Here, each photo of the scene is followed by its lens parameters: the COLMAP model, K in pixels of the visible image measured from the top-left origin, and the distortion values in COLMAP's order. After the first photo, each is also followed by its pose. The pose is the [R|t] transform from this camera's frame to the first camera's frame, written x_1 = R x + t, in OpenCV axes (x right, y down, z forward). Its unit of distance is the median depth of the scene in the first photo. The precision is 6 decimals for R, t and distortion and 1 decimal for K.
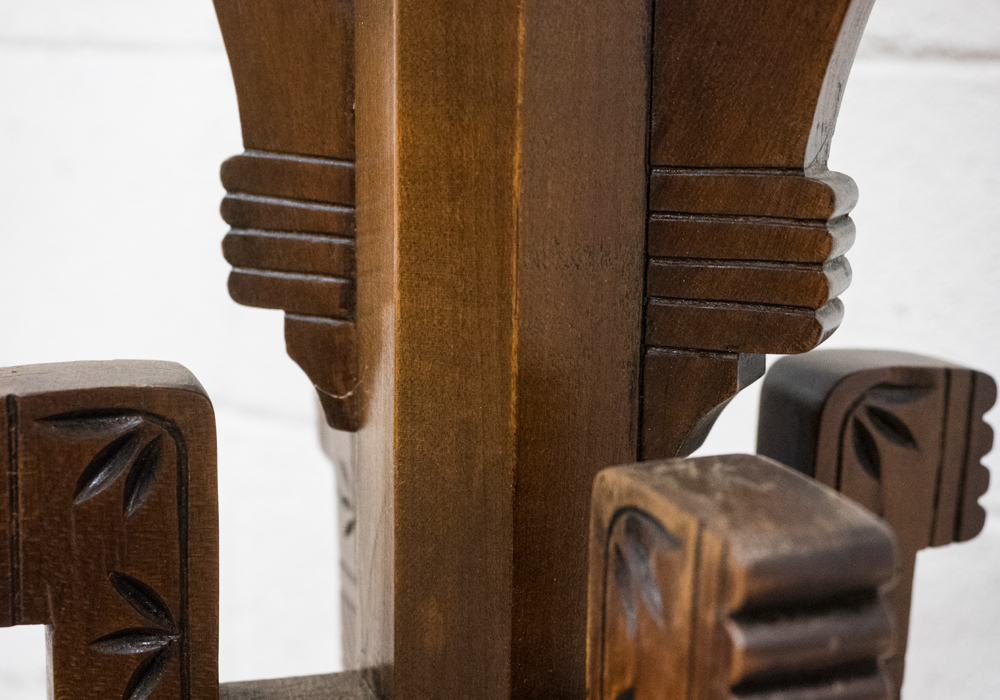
lens RADIAL K [[1402.2, 0, 500.0], [0, 1402.2, 350.0], [0, 0, 1]] dist [0.009021, -0.013407]
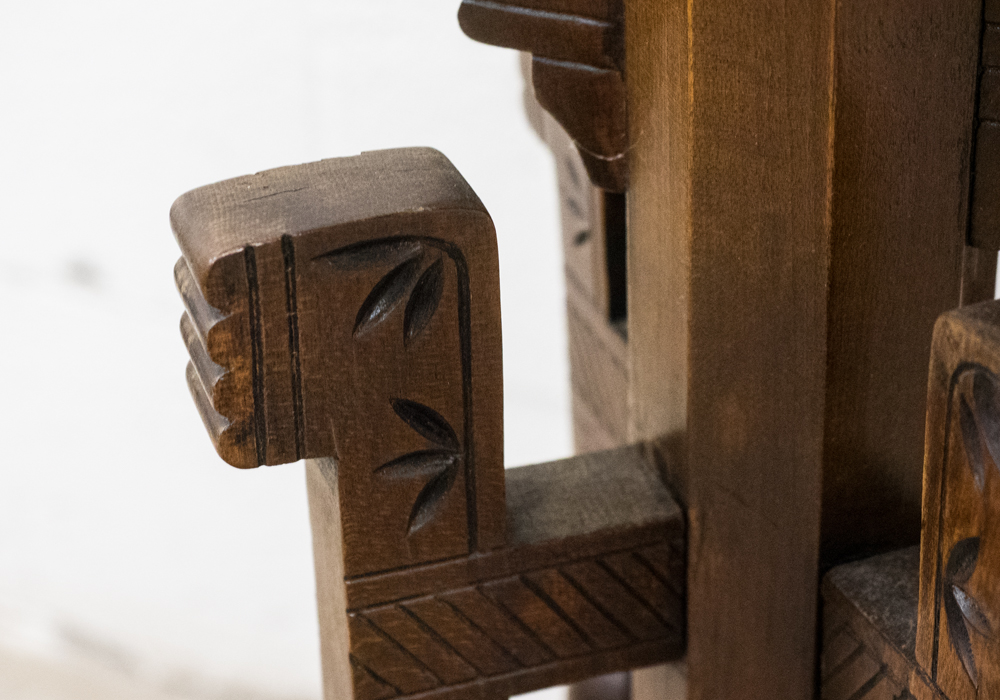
lens RADIAL K [[2131.2, 0, 500.0], [0, 2131.2, 350.0], [0, 0, 1]] dist [0.024908, -0.166475]
pose [[0.996946, -0.036087, -0.069261, -0.106853], [0.055539, 0.951087, 0.303888, -0.290244], [0.054907, -0.306807, 0.950187, -0.314767]]
